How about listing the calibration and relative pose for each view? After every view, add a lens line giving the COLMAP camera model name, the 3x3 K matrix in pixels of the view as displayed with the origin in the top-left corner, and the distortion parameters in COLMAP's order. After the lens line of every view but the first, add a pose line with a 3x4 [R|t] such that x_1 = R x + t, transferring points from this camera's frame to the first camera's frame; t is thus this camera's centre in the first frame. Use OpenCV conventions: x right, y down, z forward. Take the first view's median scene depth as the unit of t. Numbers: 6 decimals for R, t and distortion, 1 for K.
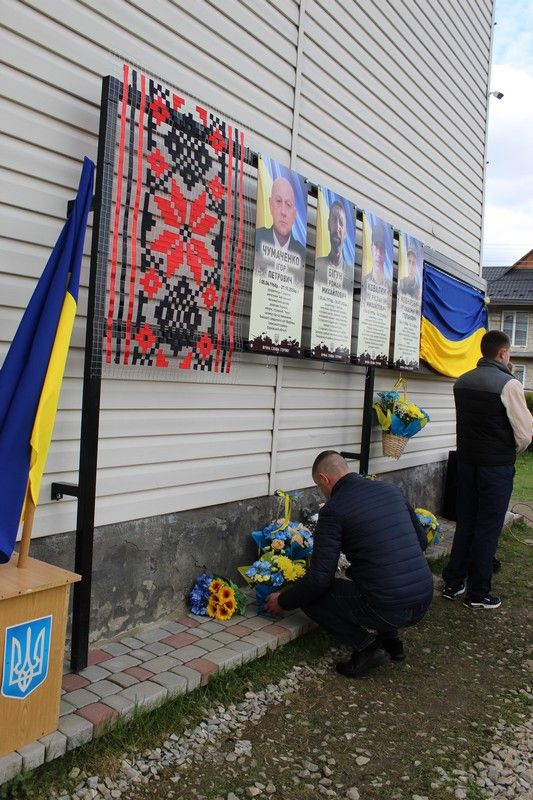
lens RADIAL K [[710.0, 0, 260.0], [0, 710.0, 402.0], [0, 0, 1]] dist [-0.144814, 0.130944]
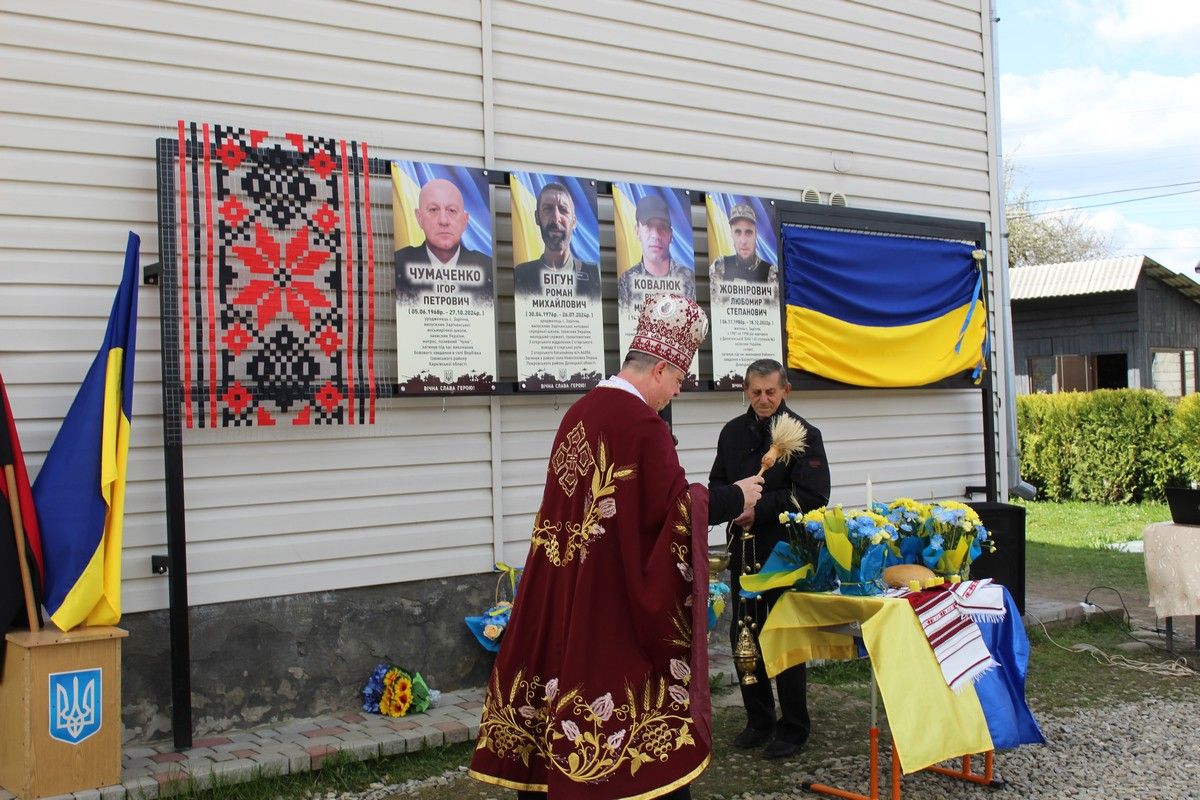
lens RADIAL K [[1421.7, 0, 589.7], [0, 1421.7, 409.2], [0, 0, 1]] dist [-0.058724, 0.000000]
pose [[0.947459, -0.097030, -0.304806, 0.714619], [0.083692, 0.994885, -0.056555, 0.059619], [0.308734, 0.028074, 0.950734, -0.545059]]
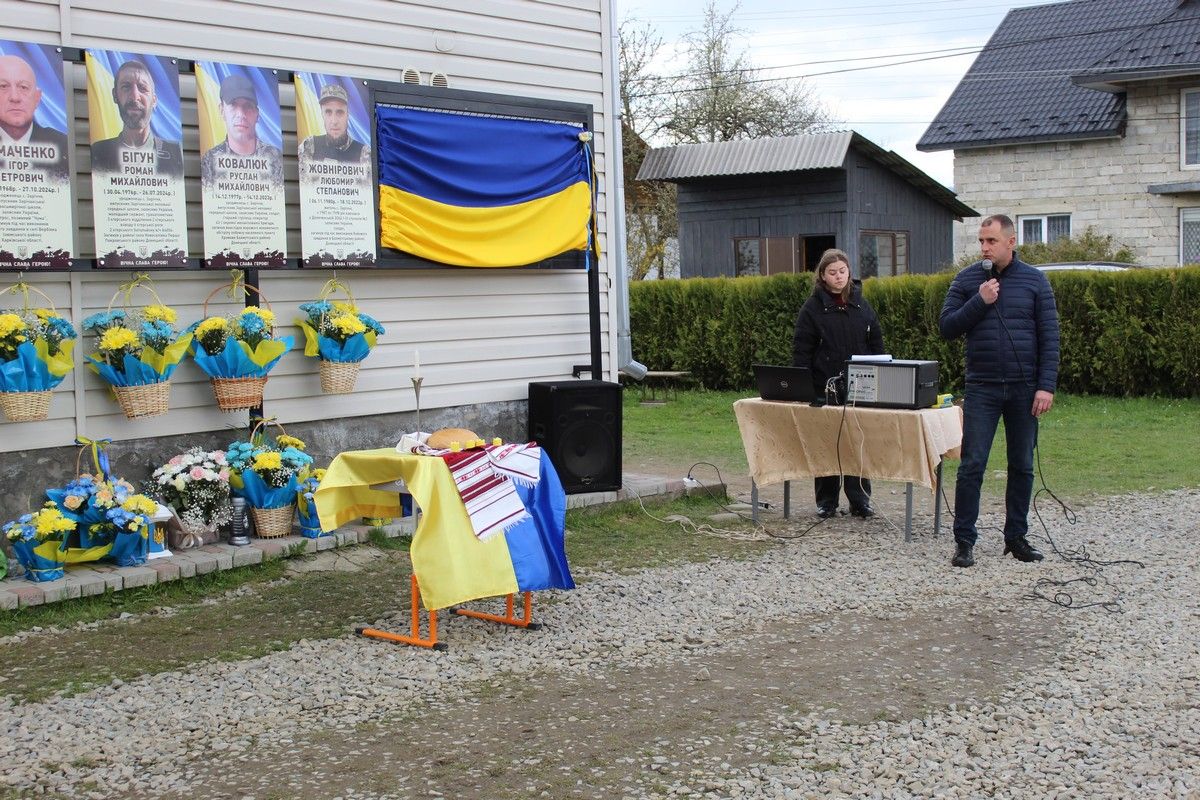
lens RADIAL K [[1633.3, 0, 594.5], [0, 1633.3, 414.3], [0, 0, 1]] dist [-0.041298, 0.000000]
pose [[0.988633, -0.081697, -0.126214, 0.967673], [0.086492, 0.995706, 0.032983, 0.102497], [0.122977, -0.043525, 0.991455, -0.872100]]
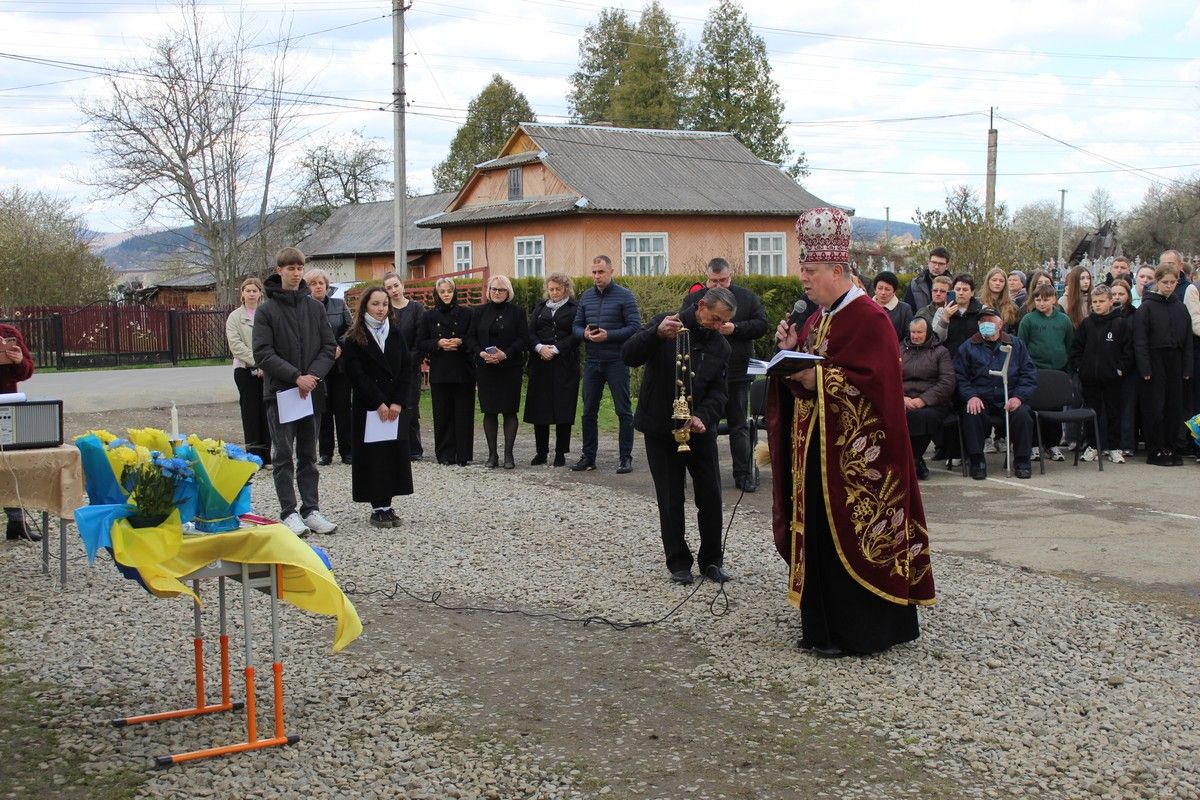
lens RADIAL K [[1518.8, 0, 598.3], [0, 1518.8, 396.7], [0, 0, 1]] dist [-0.041174, 0.000000]
pose [[0.452075, -0.157655, 0.877937, -0.545116], [0.087469, 0.987348, 0.132262, -0.093627], [-0.887681, 0.017000, 0.460145, -0.066142]]
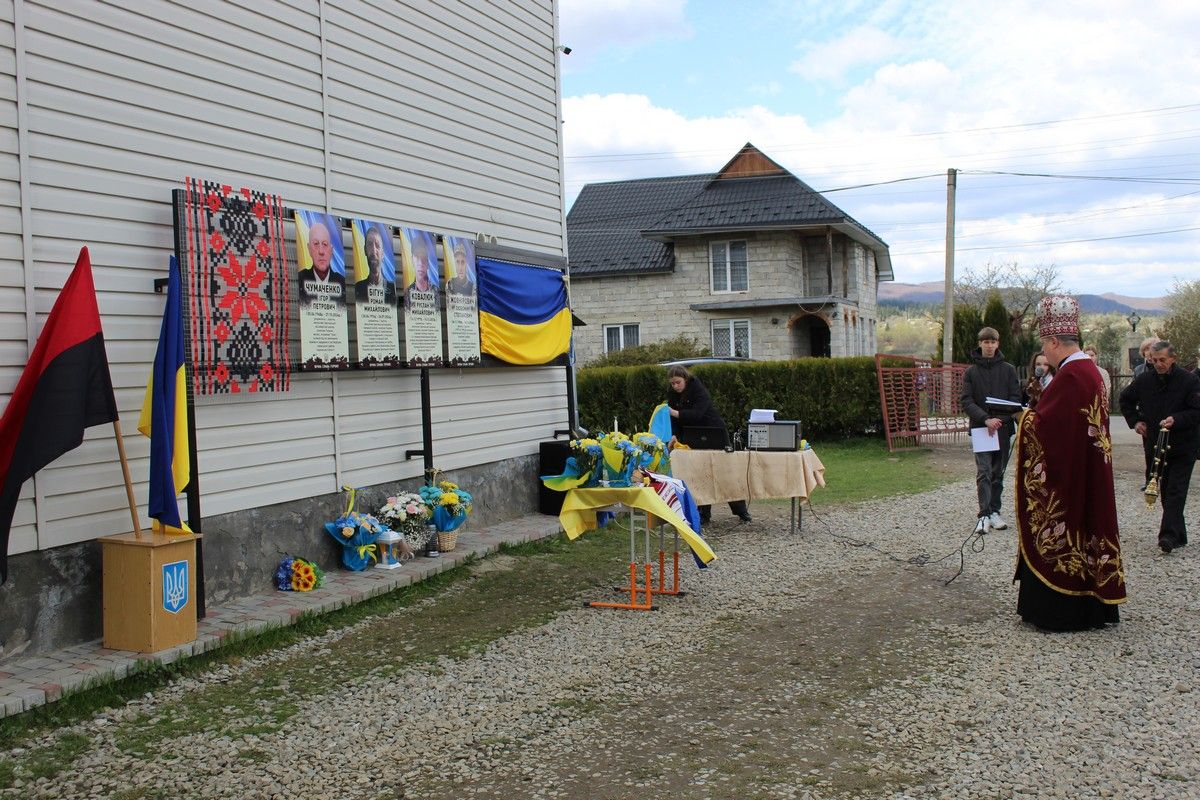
lens RADIAL K [[1200.2, 0, 600.5], [0, 1200.2, 400.5], [0, 0, 1]] dist [-0.093270, 0.000000]
pose [[0.975511, -0.106264, 0.192576, 0.083762], [0.106809, 0.994251, 0.007580, 0.018346], [-0.192275, 0.013174, 0.981253, -1.139786]]
